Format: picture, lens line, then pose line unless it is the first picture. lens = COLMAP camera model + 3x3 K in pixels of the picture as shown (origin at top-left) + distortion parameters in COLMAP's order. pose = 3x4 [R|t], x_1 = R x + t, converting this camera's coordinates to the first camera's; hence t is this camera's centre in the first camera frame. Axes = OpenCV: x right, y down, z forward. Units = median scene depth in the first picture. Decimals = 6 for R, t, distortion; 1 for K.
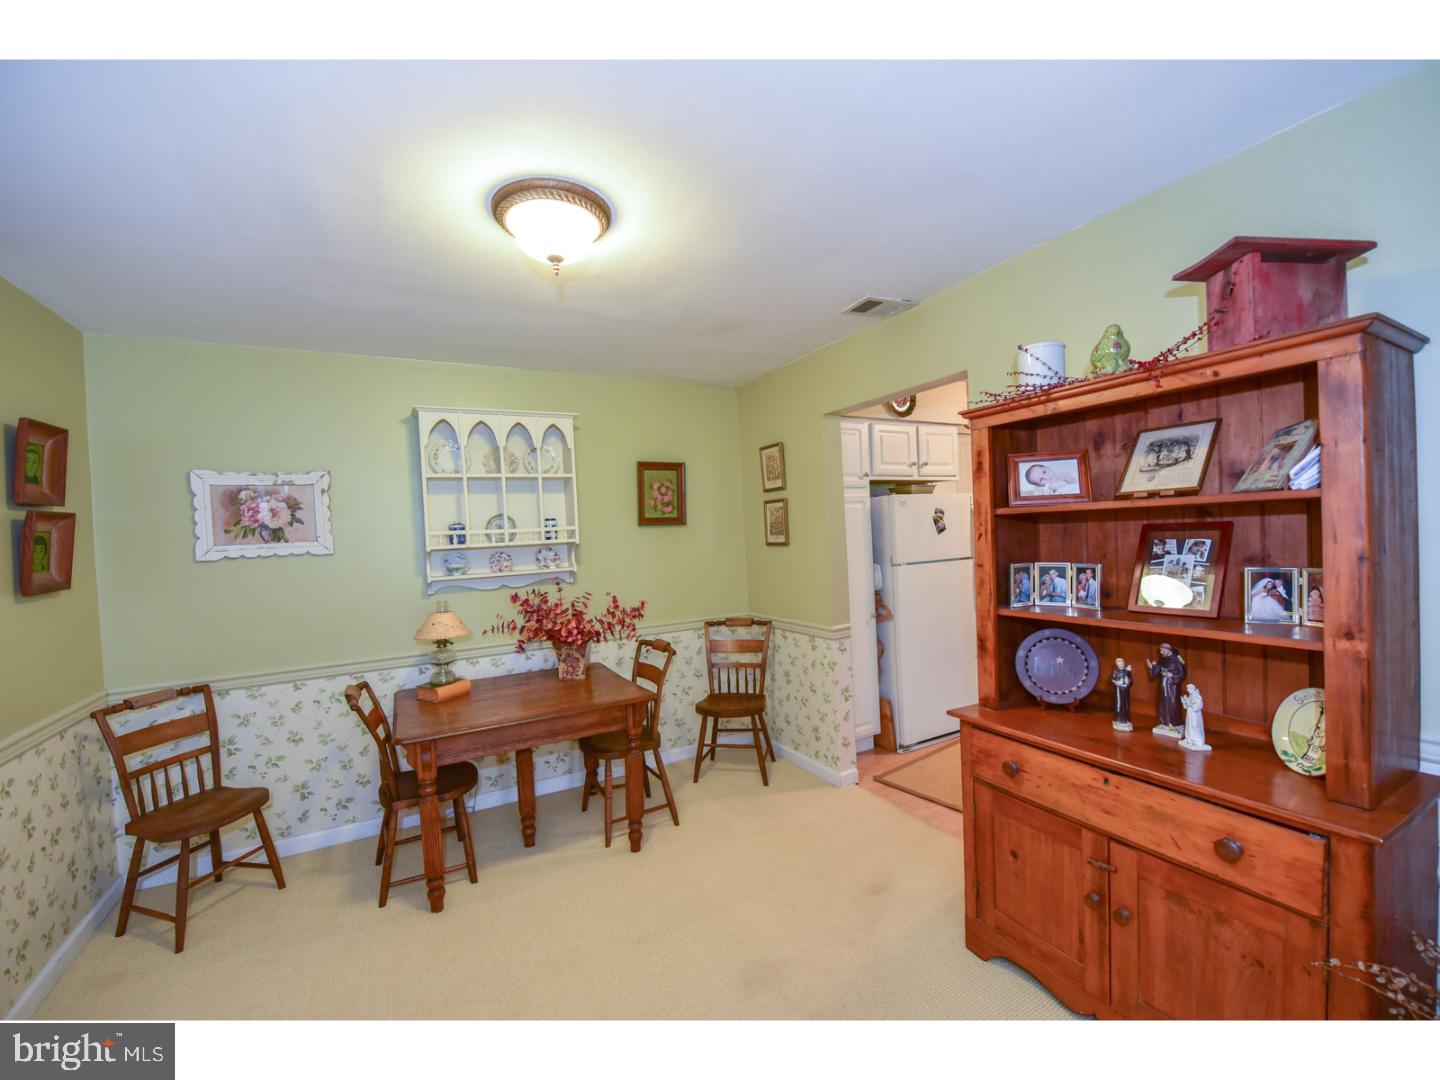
lens RADIAL K [[592.4, 0, 724.4], [0, 592.4, 544.3], [0, 0, 1]] dist [-0.022732, -0.000200]
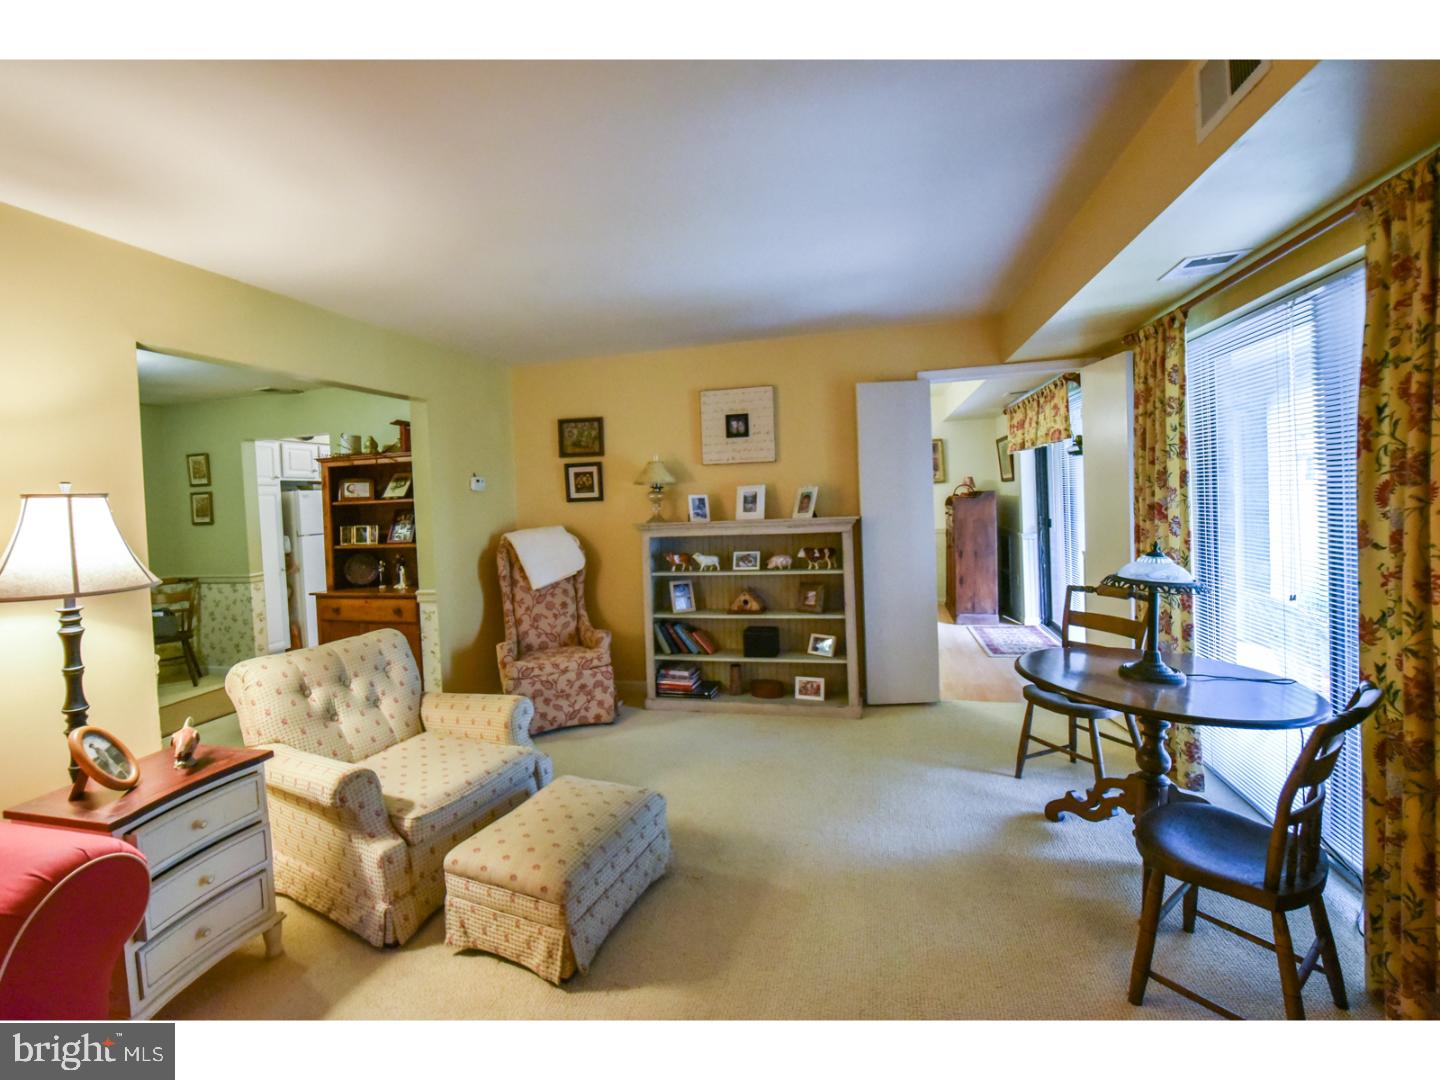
lens RADIAL K [[610.2, 0, 724.4], [0, 610.2, 507.3], [0, 0, 1]] dist [-0.019678, -0.000013]
pose [[0.675367, 0.004067, 0.737470, -0.166351], [0.025215, 0.999273, -0.028602, 0.043387], [-0.737050, 0.037913, 0.674774, -1.154057]]
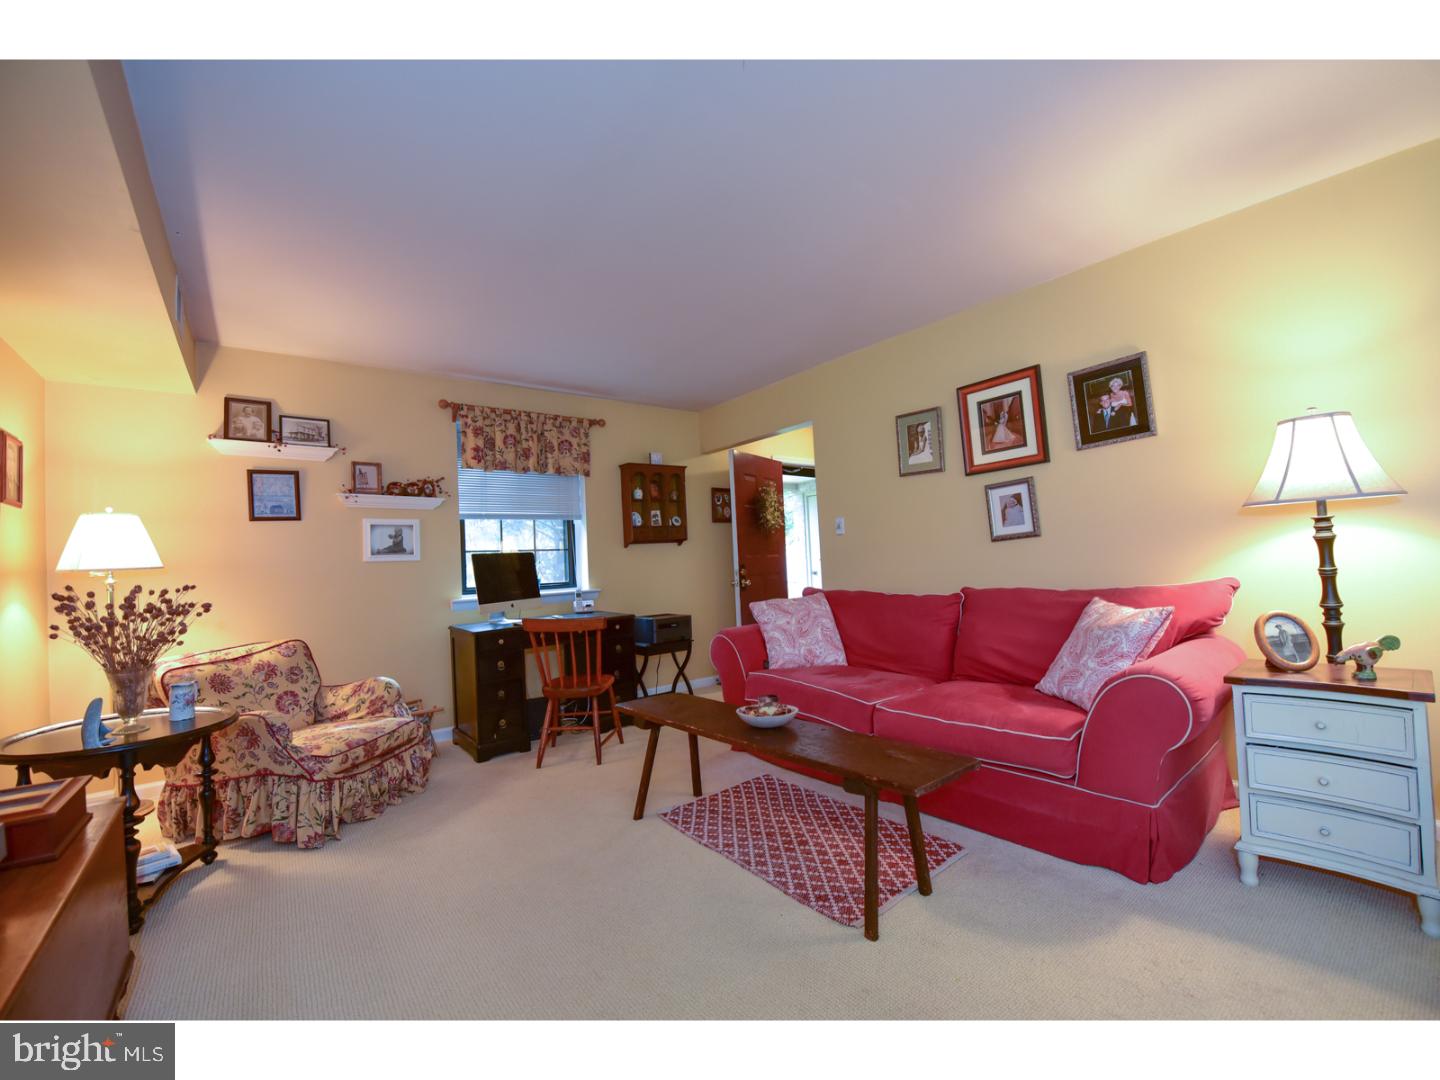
lens RADIAL K [[591.7, 0, 718.8], [0, 591.7, 545.7], [0, 0, 1]] dist [-0.022194, 0.000038]
pose [[0.155064, 0.017057, -0.987757, 0.390050], [0.020533, 0.999579, 0.020485, 0.118264], [0.987691, -0.023458, 0.154648, -1.064444]]
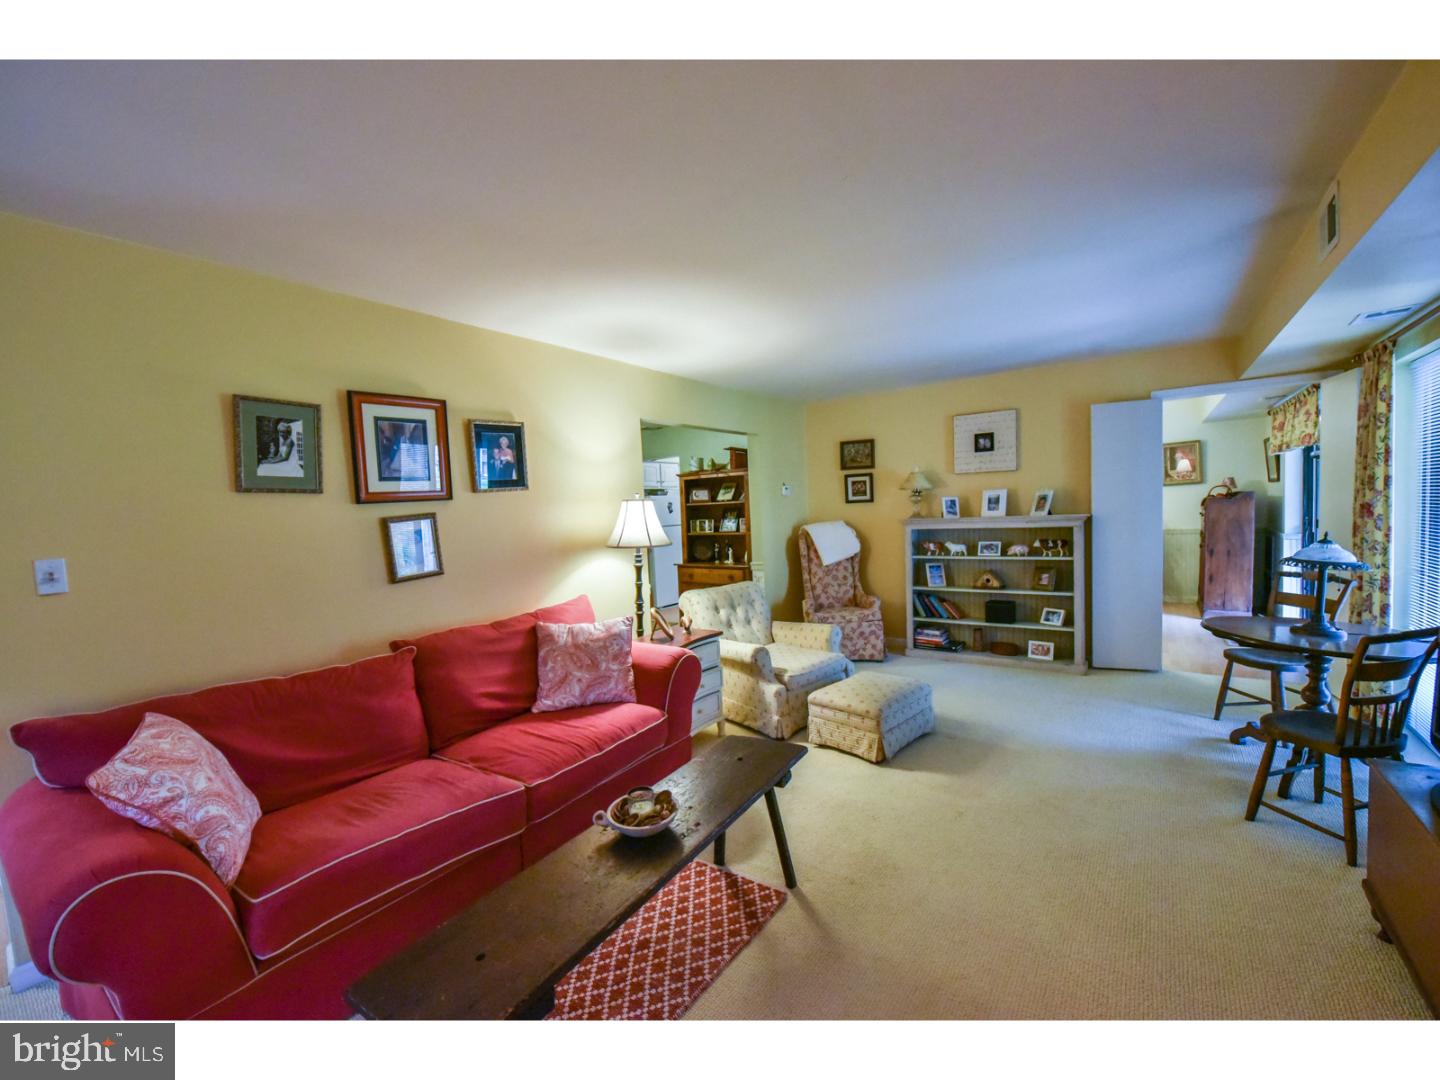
lens RADIAL K [[592.4, 0, 724.4], [0, 592.4, 544.3], [0, 0, 1]] dist [-0.022732, -0.000200]
pose [[0.902182, -0.021607, 0.430814, -0.554154], [0.012564, 0.999637, 0.023824, 0.063810], [-0.431173, -0.016081, 0.902126, -1.474001]]
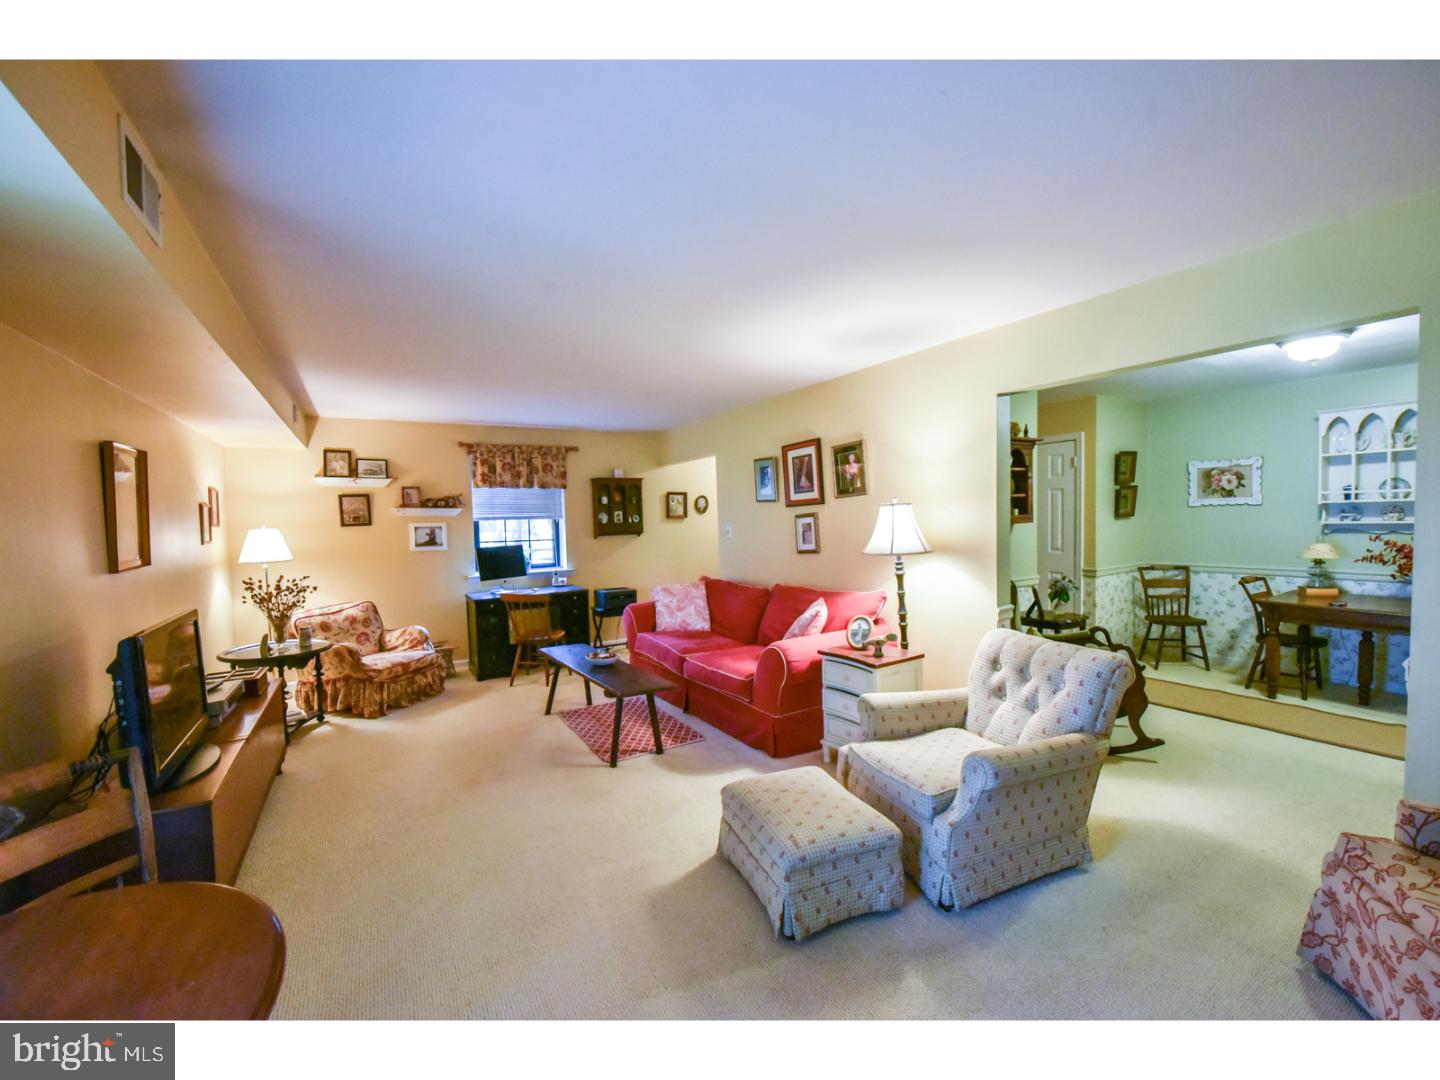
lens RADIAL K [[585.7, 0, 720.1], [0, 585.7, 545.2], [0, 0, 1]] dist [-0.021464, -0.000653]
pose [[0.027703, 0.094723, -0.995118, 0.985955], [0.006872, 0.995459, 0.094947, -0.035458], [0.999593, -0.009468, 0.026926, -0.642542]]
